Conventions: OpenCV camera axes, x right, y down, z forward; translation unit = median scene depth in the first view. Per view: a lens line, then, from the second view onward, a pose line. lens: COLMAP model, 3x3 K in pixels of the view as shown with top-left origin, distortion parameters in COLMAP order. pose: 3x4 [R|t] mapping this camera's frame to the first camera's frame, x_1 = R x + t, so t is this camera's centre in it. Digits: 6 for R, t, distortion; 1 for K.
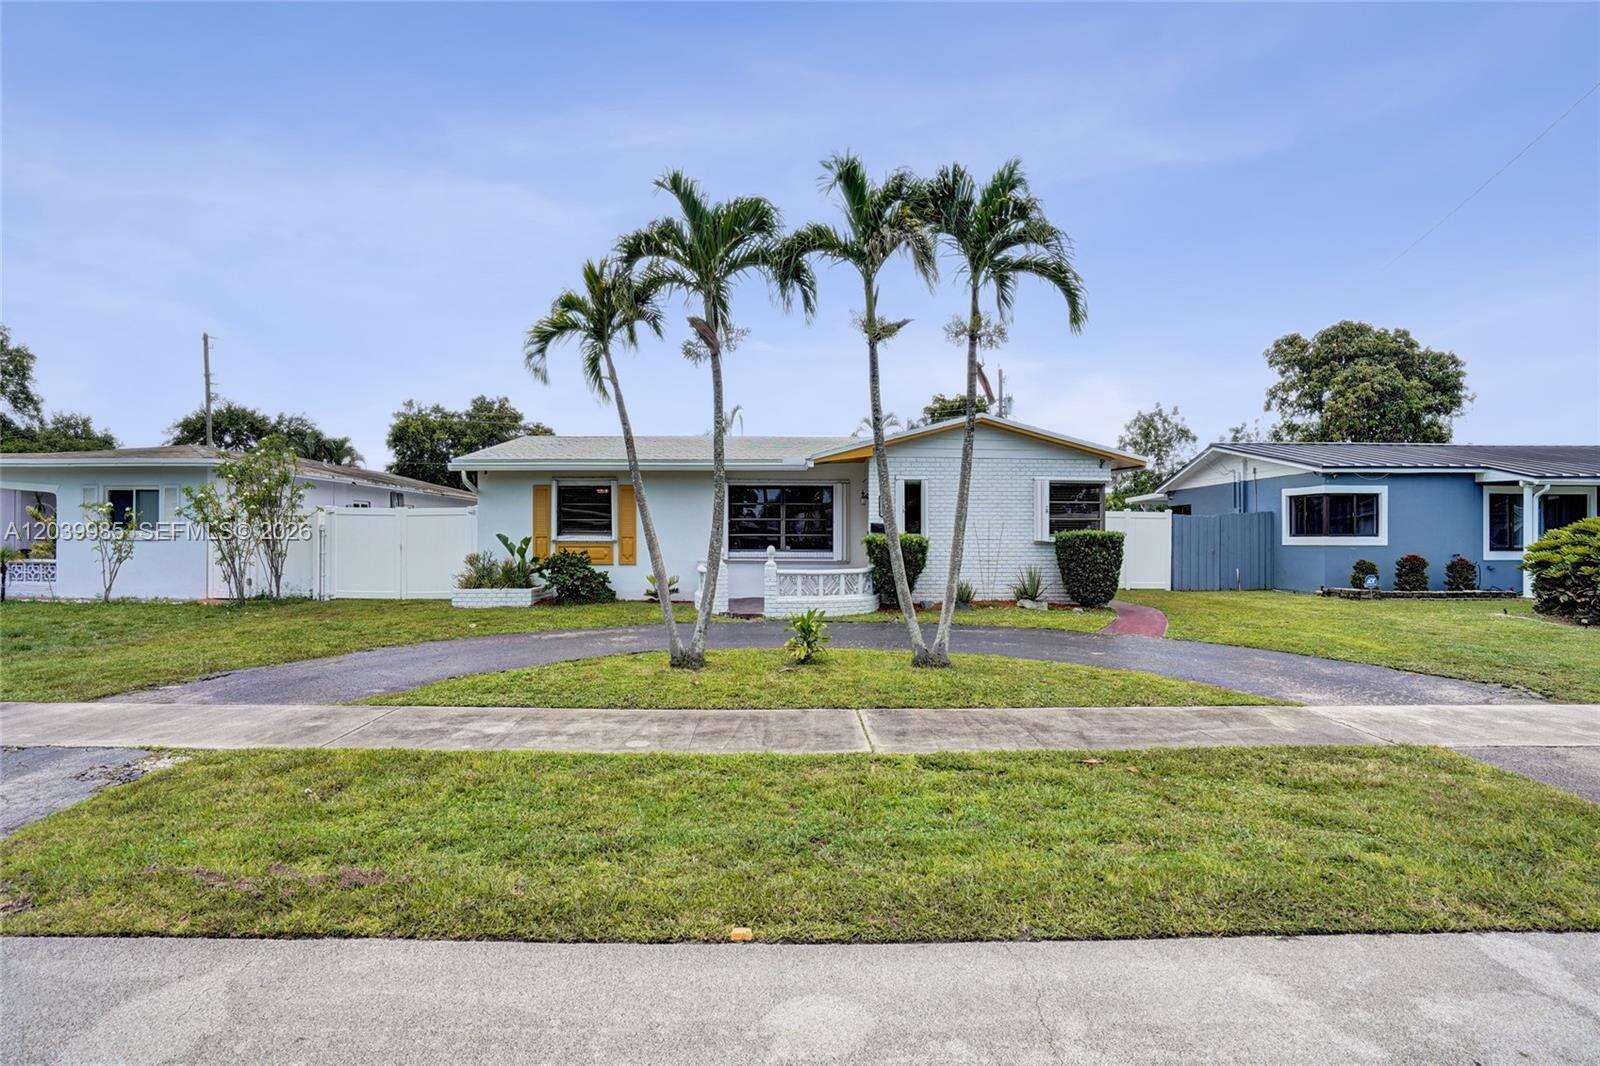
lens RADIAL K [[768.5, 0, 800.0], [0, 768.5, 533.0], [0, 0, 1]] dist [-0.000005, 0.000114]
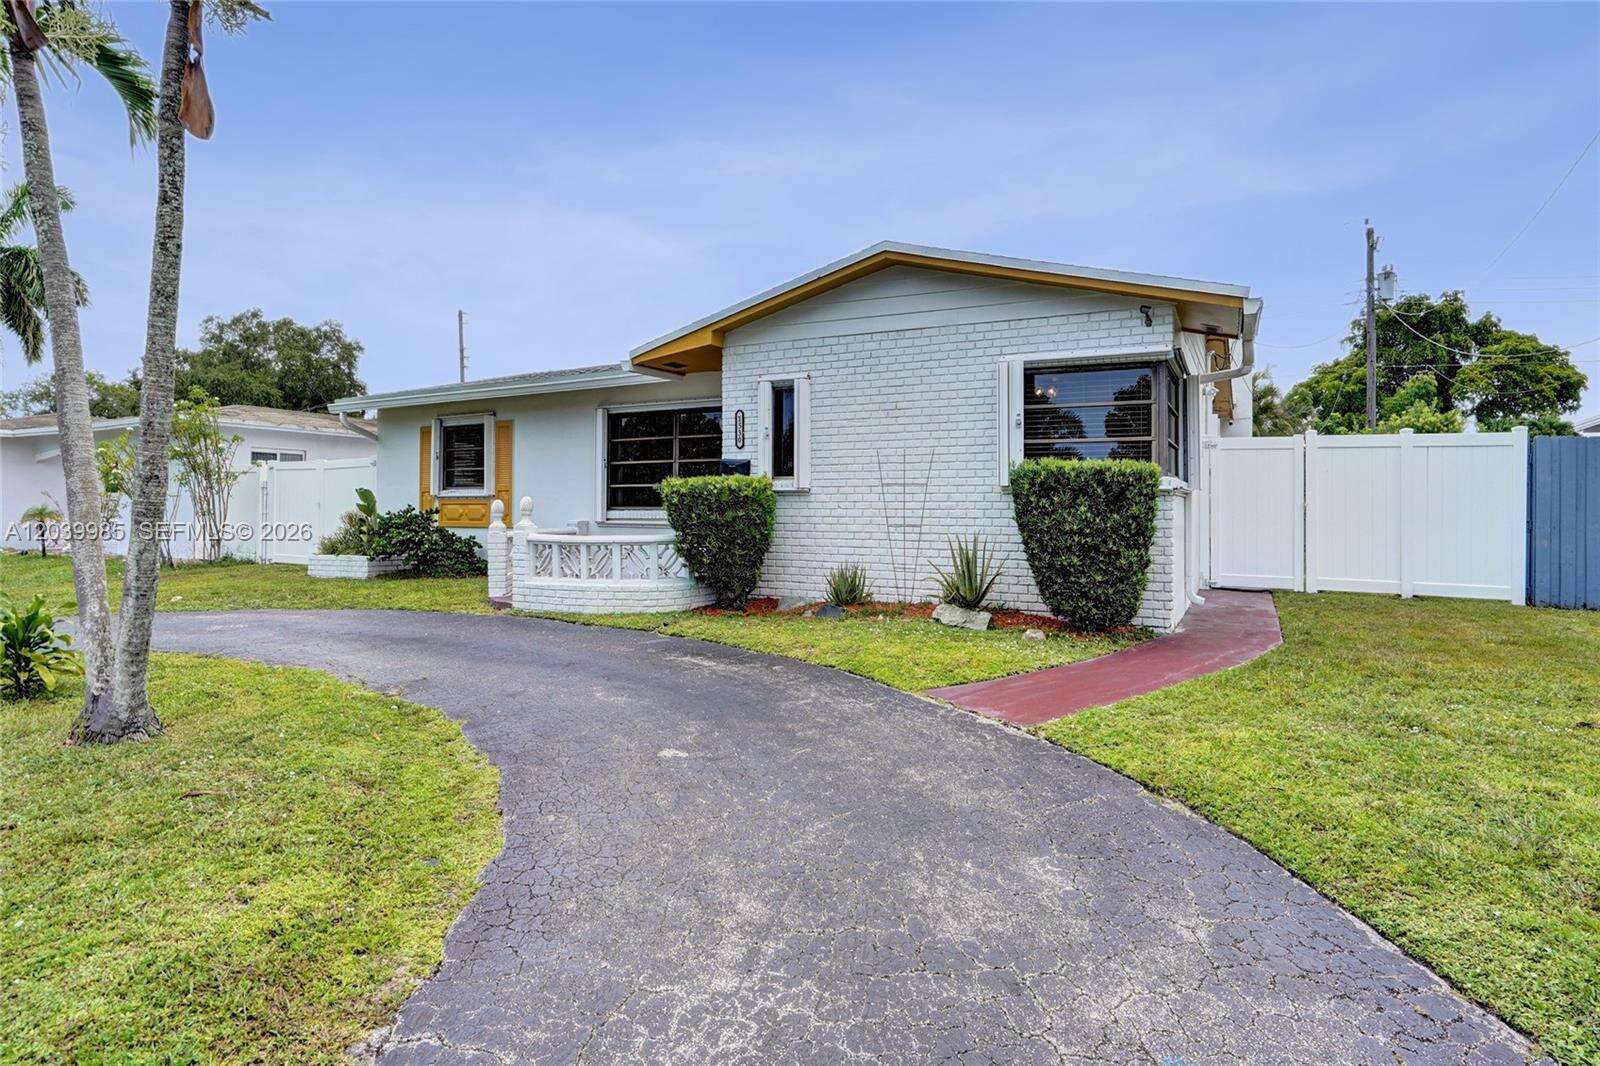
lens RADIAL K [[852.8, 0, 800.0], [0, 852.8, 503.5], [0, 0, 1]] dist [-0.000197, 0.000034]
pose [[0.884262, -0.001168, -0.466991, 0.417902], [-0.001192, 0.999988, -0.004760, 0.022525], [0.466991, 0.004766, 0.884249, 0.428269]]
